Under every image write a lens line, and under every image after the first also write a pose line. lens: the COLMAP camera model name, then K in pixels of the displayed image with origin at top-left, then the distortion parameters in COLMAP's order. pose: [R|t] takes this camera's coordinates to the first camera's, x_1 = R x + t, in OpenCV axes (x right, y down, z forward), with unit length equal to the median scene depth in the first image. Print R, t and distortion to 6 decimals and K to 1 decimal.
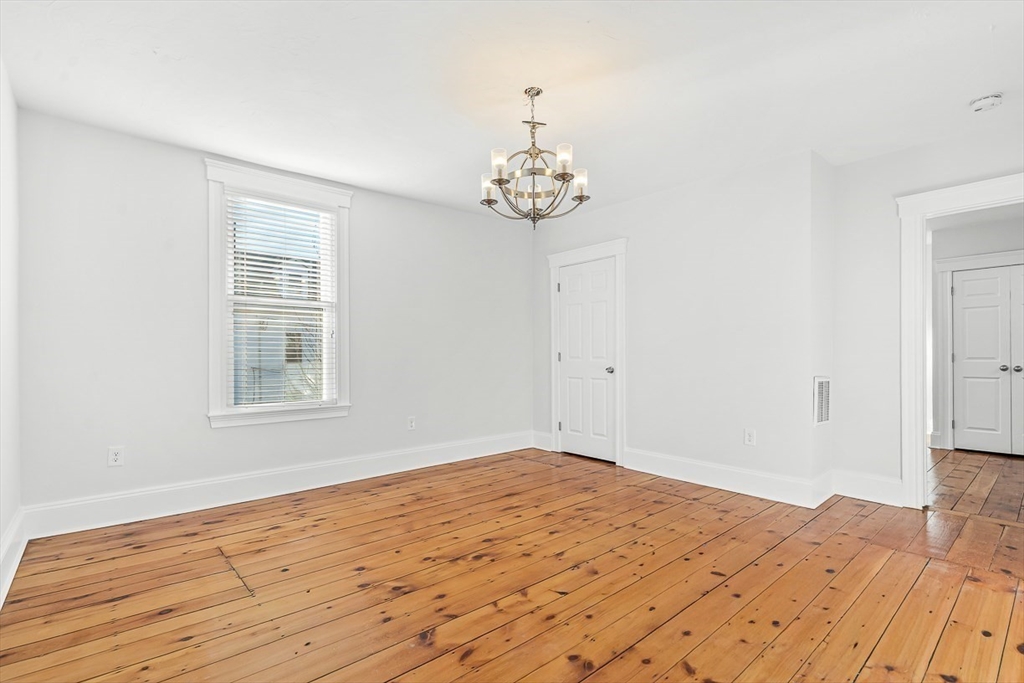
lens RADIAL K [[469.1, 0, 501.9], [0, 469.1, 354.4], [0, 0, 1]] dist [0.000117, 0.000337]
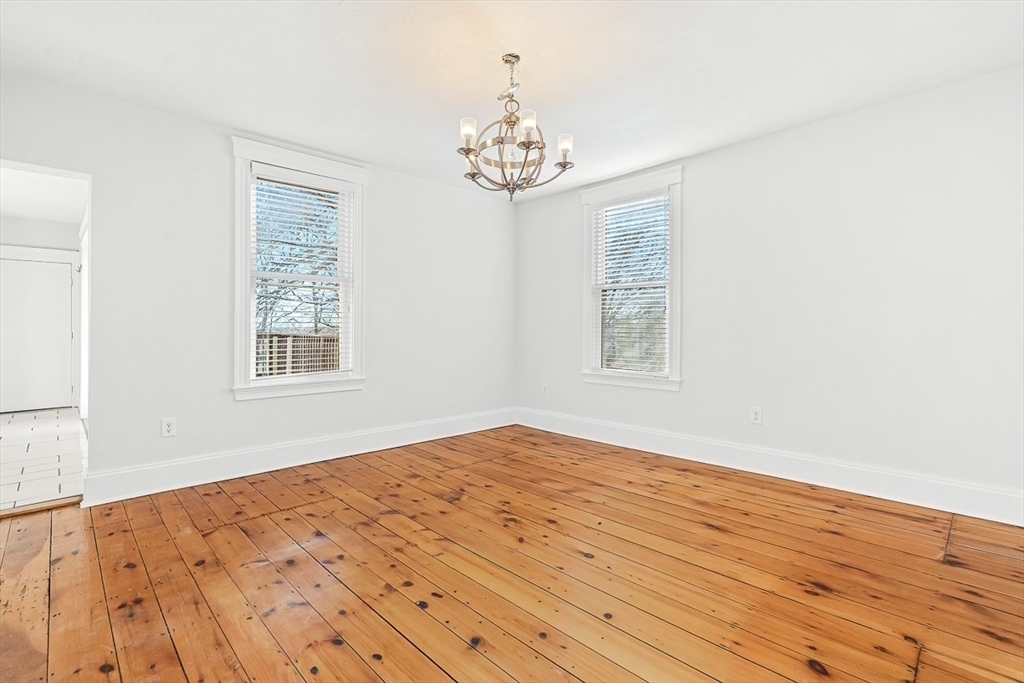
lens RADIAL K [[469.1, 0, 520.0], [0, 469.1, 326.7], [0, 0, 1]] dist [0.000117, 0.000337]
pose [[0.083004, -0.002549, -0.996546, 0.723813], [-0.001180, 0.999996, -0.002656, -0.003789], [0.996549, 0.001396, 0.083001, 0.660273]]
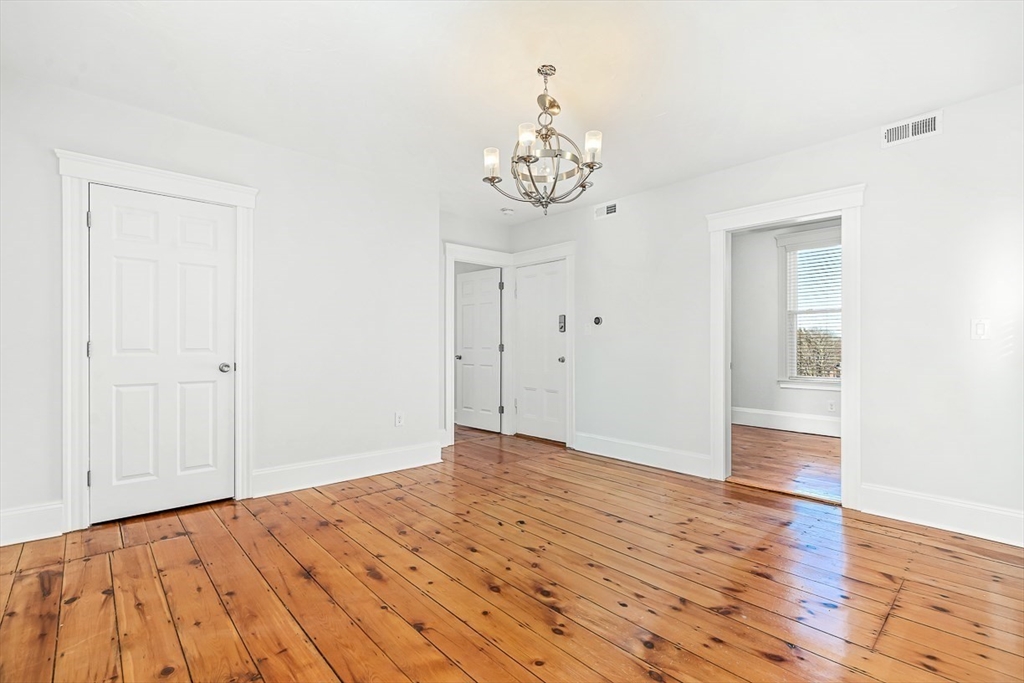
lens RADIAL K [[469.1, 0, 506.8], [0, 469.1, 345.8], [0, 0, 1]] dist [0.000117, 0.000337]
pose [[-0.029162, 0.002770, 0.999571, -0.617629], [-0.002417, 0.999993, -0.002842, 0.002042], [-0.999572, -0.002498, -0.029155, 0.778687]]
